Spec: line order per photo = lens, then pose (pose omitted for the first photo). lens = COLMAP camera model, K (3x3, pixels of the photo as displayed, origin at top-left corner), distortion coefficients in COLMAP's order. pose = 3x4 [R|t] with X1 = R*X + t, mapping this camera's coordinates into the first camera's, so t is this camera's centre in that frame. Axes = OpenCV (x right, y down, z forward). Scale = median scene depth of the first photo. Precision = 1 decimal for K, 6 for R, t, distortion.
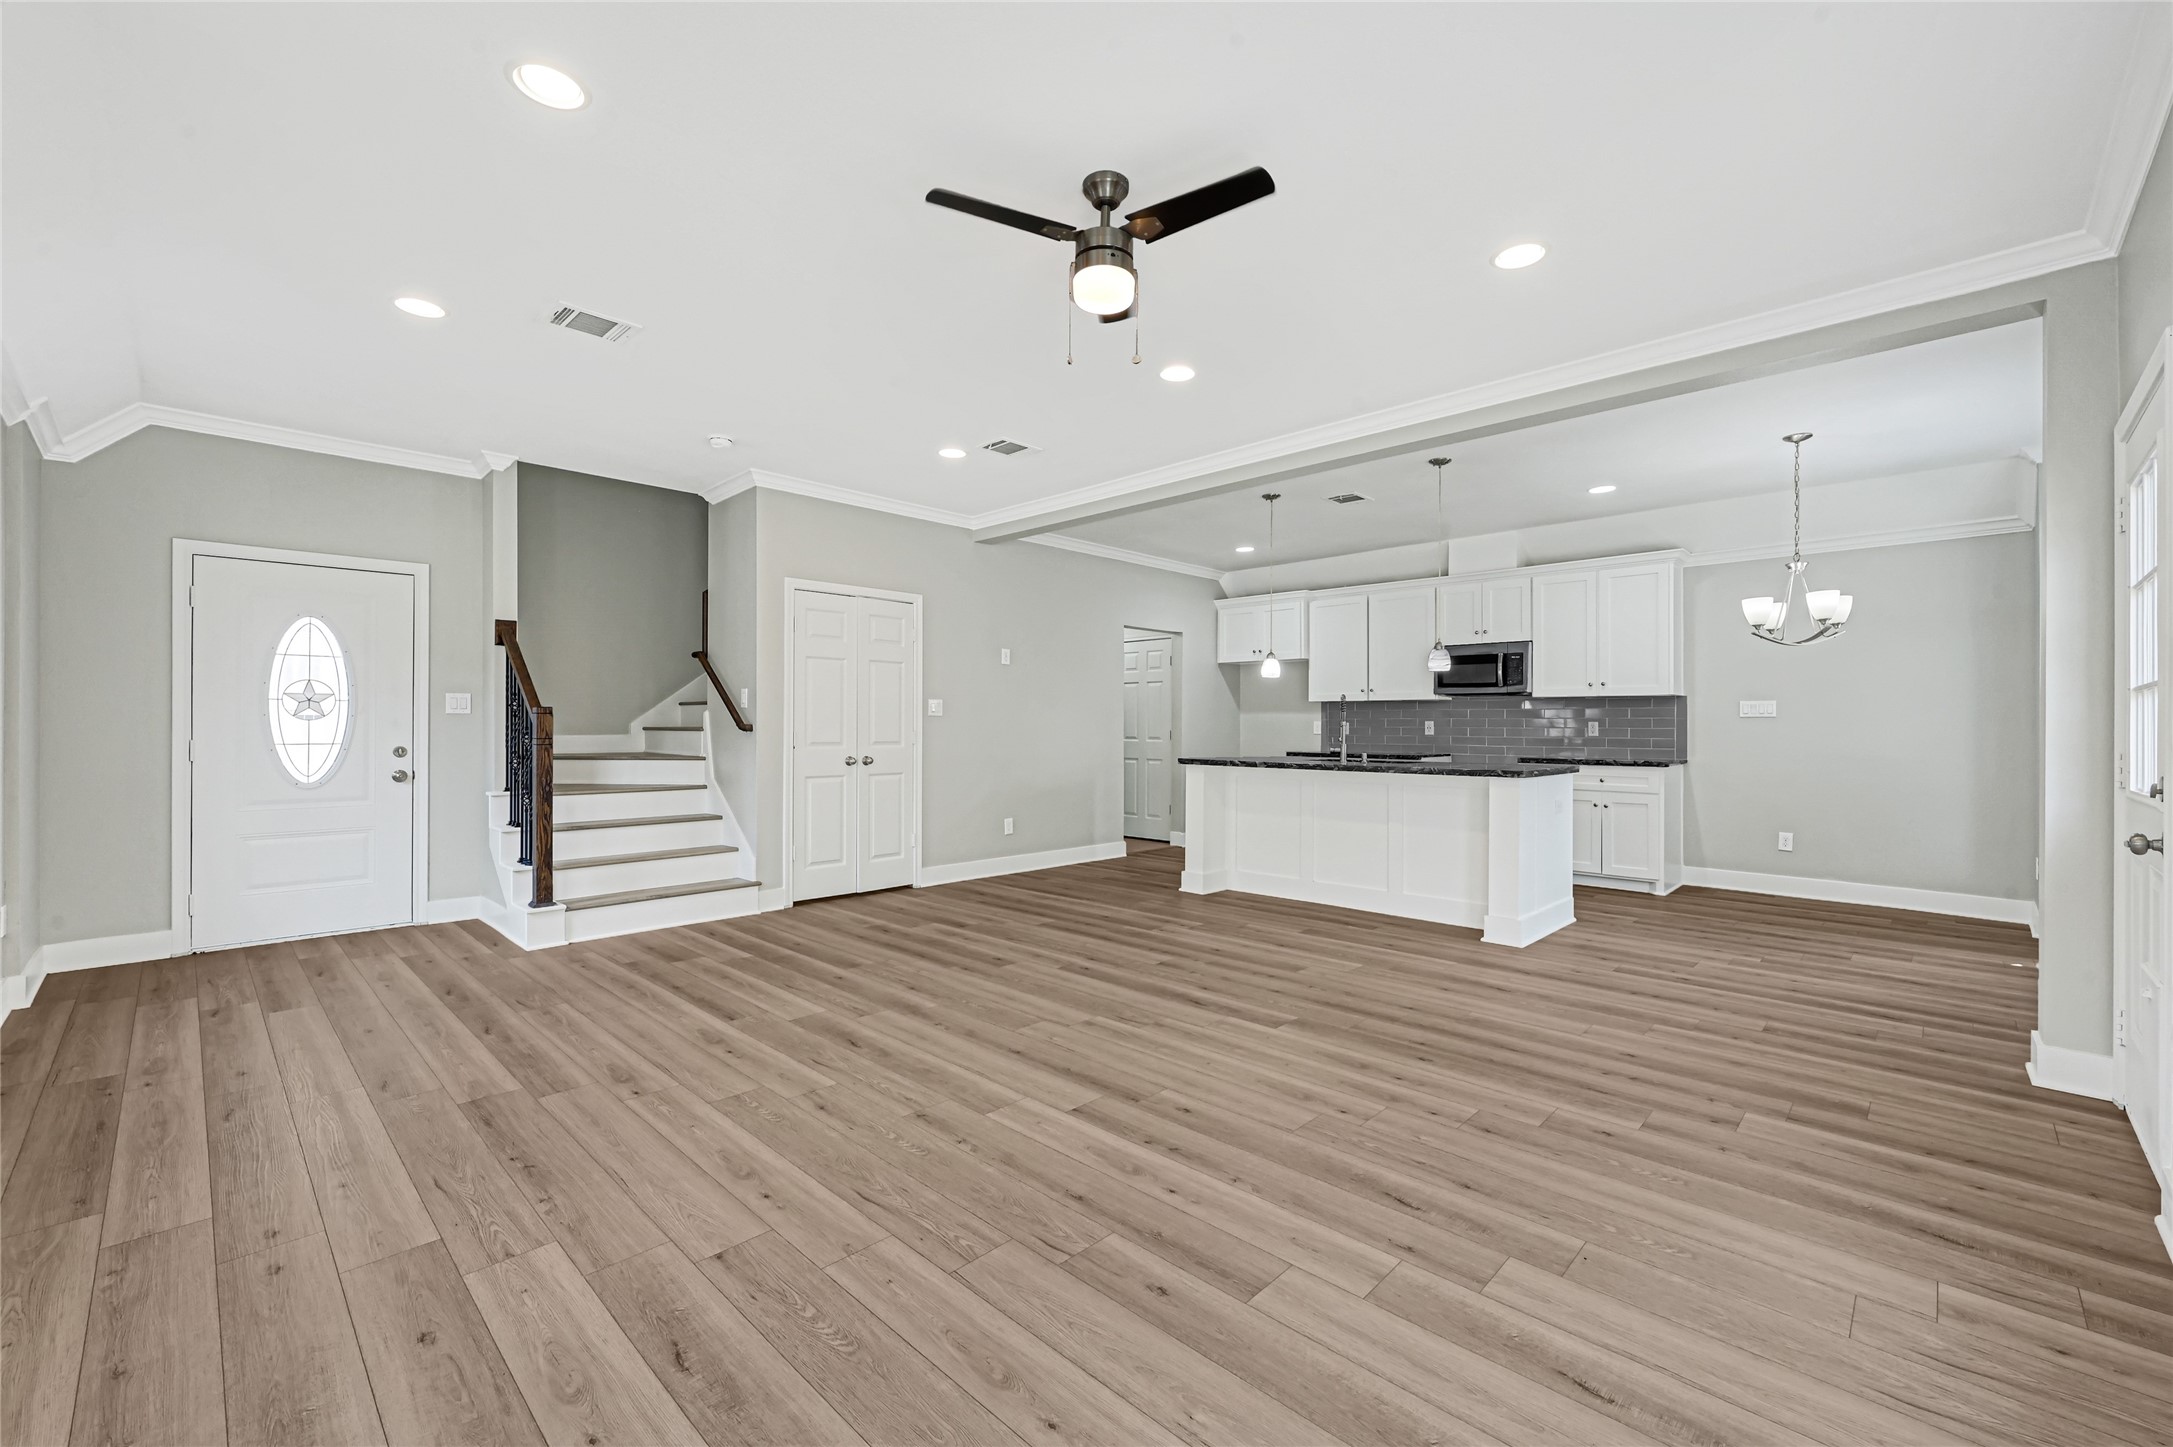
lens RADIAL K [[884.8, 0, 1094.5], [0, 884.8, 729.3], [0, 0, 1]] dist [-0.000935, -0.000158]
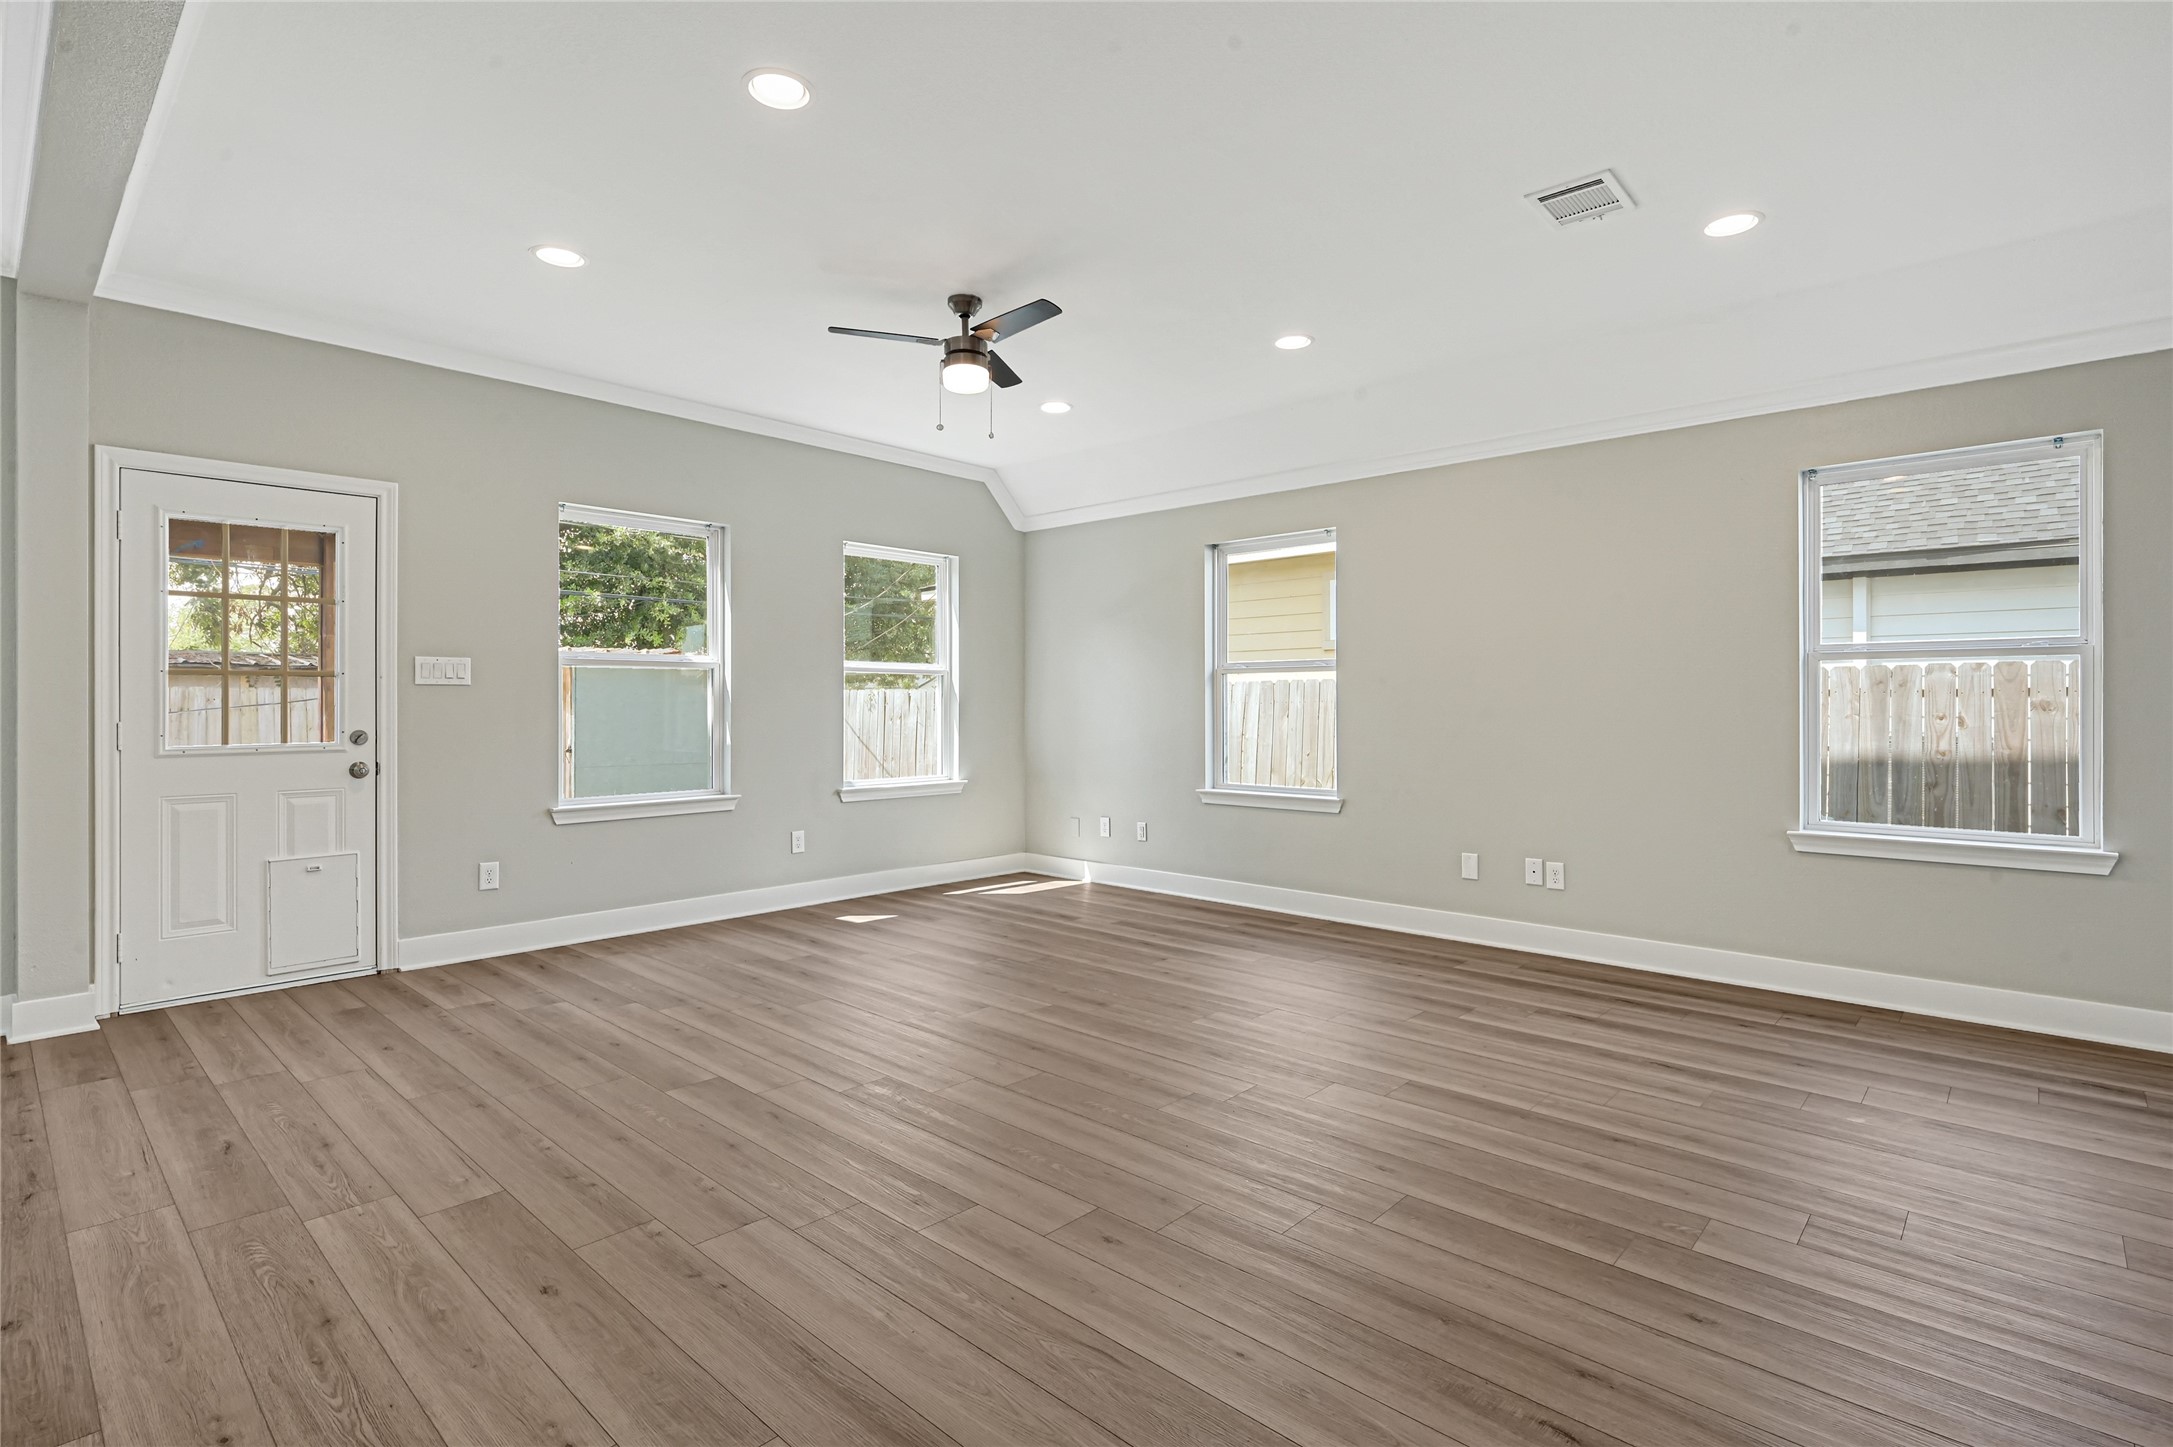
lens RADIAL K [[1037.6, 0, 1111.8], [0, 1037.6, 708.4], [0, 0, 1]] dist [-0.000362, -0.000212]
pose [[-0.999297, -0.004251, -0.037238, -0.123001], [-0.004463, 0.999974, 0.005628, -0.005379], [0.037213, 0.005790, -0.999291, 2.056340]]
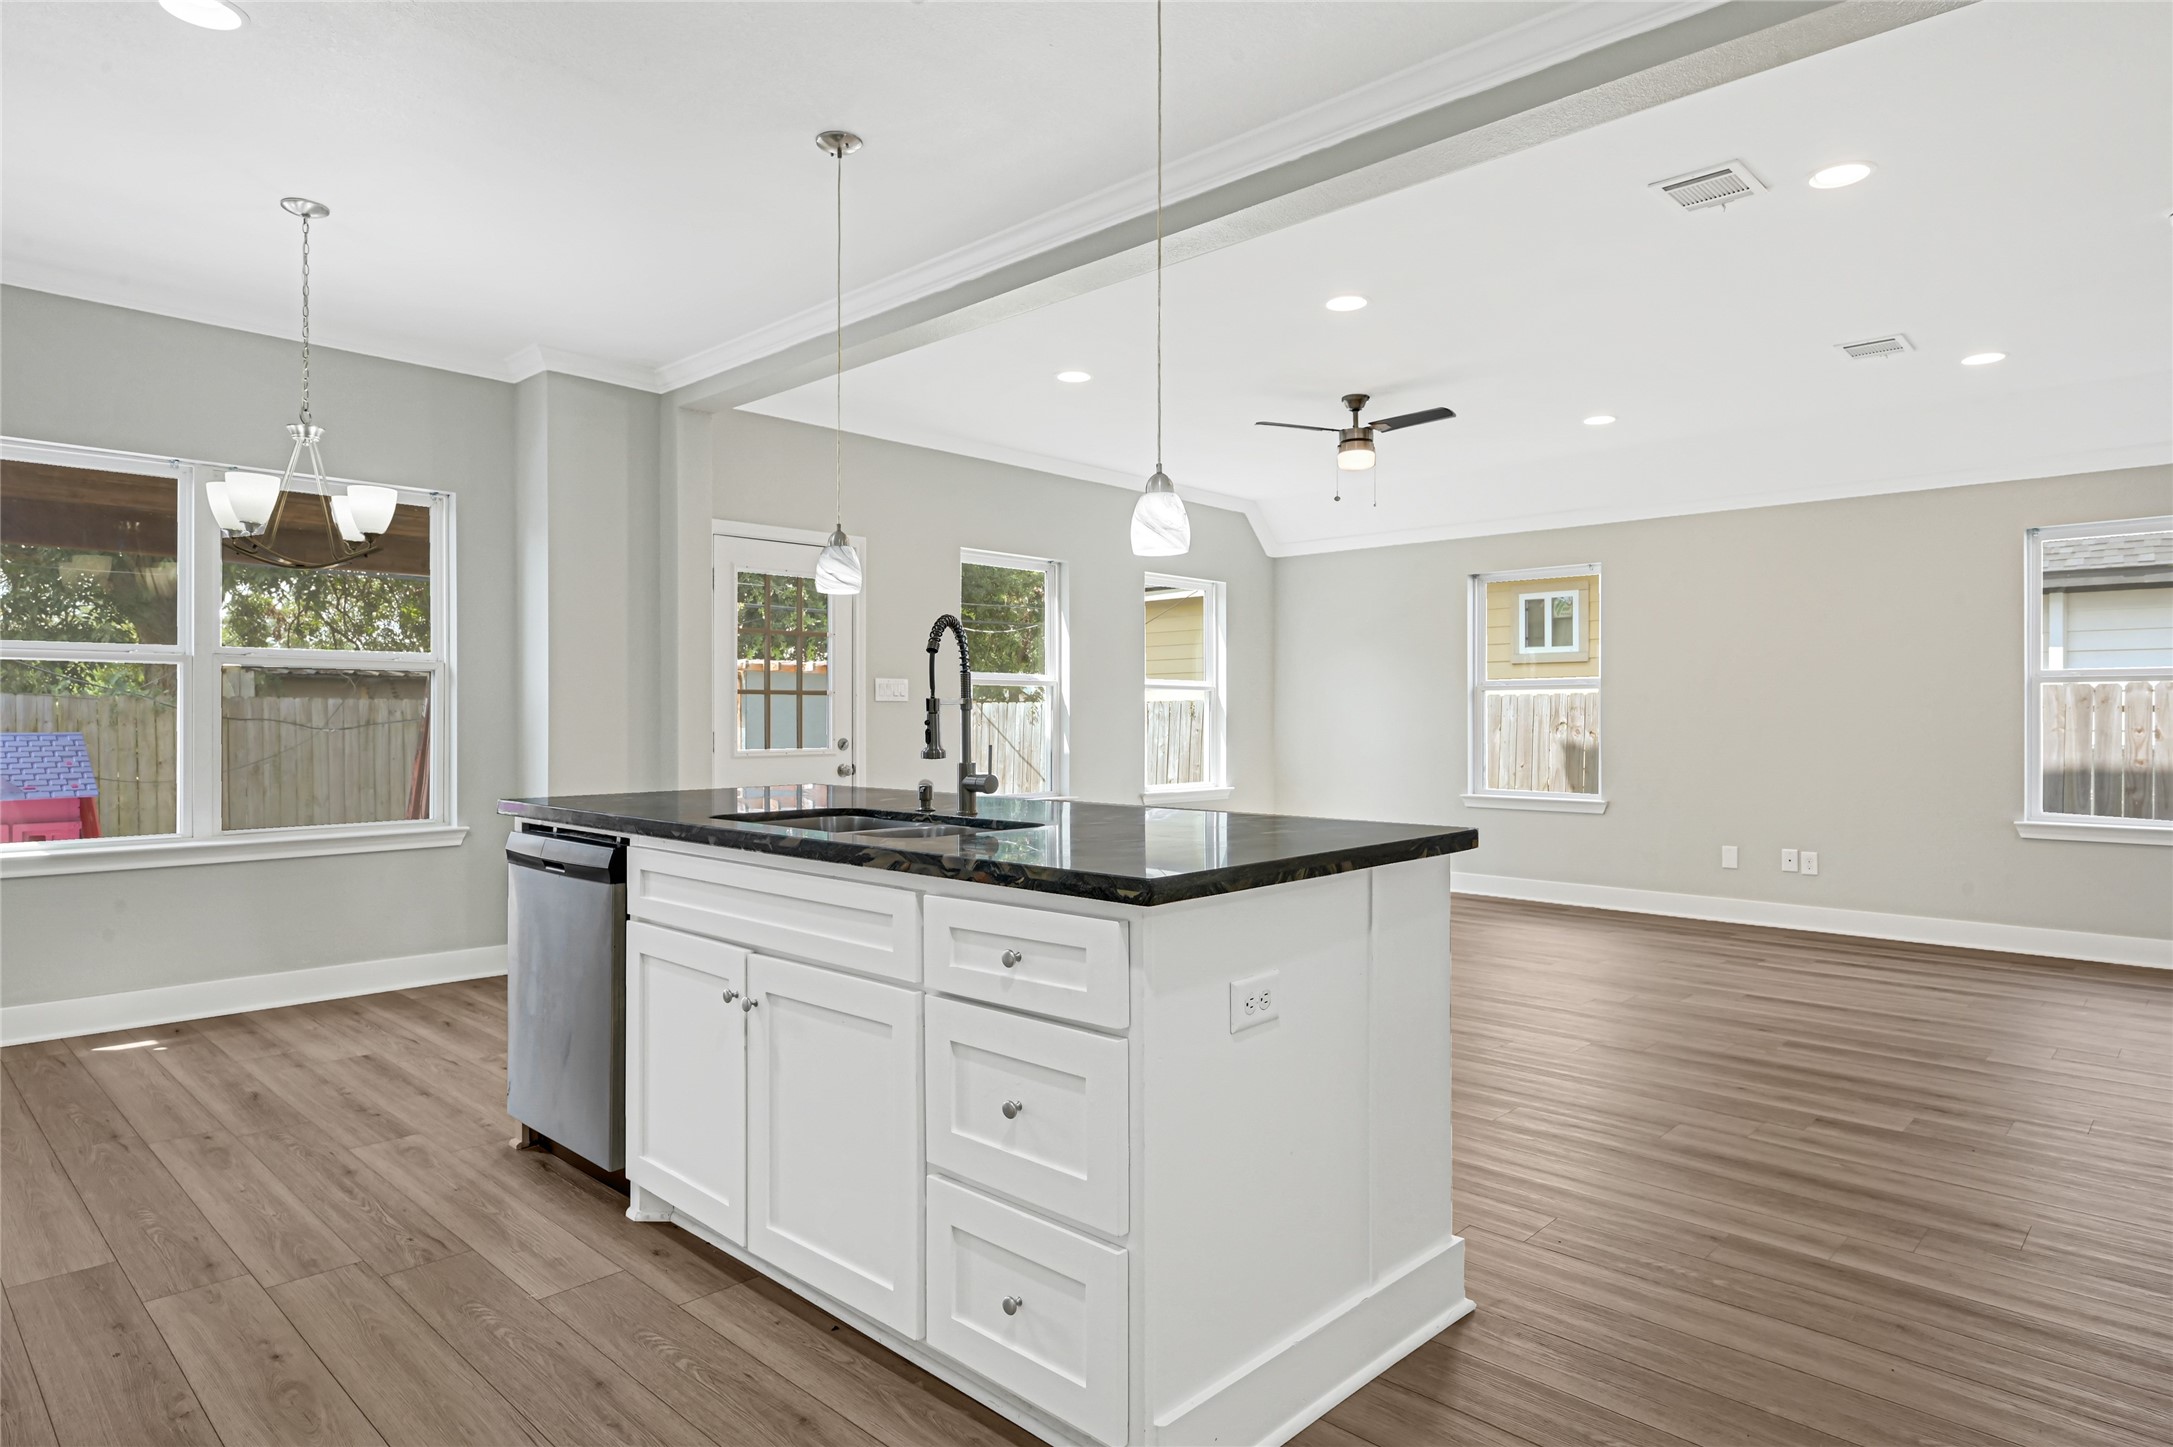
lens RADIAL K [[1237.9, 0, 1106.8], [0, 1237.9, 715.9], [0, 0, 1]] dist [-0.003110, 0.000174]
pose [[-0.999854, -0.005465, -0.016171, 0.418147], [-0.005470, 0.999985, 0.000246, -0.004103], [0.016170, 0.000334, -0.999869, 2.680640]]
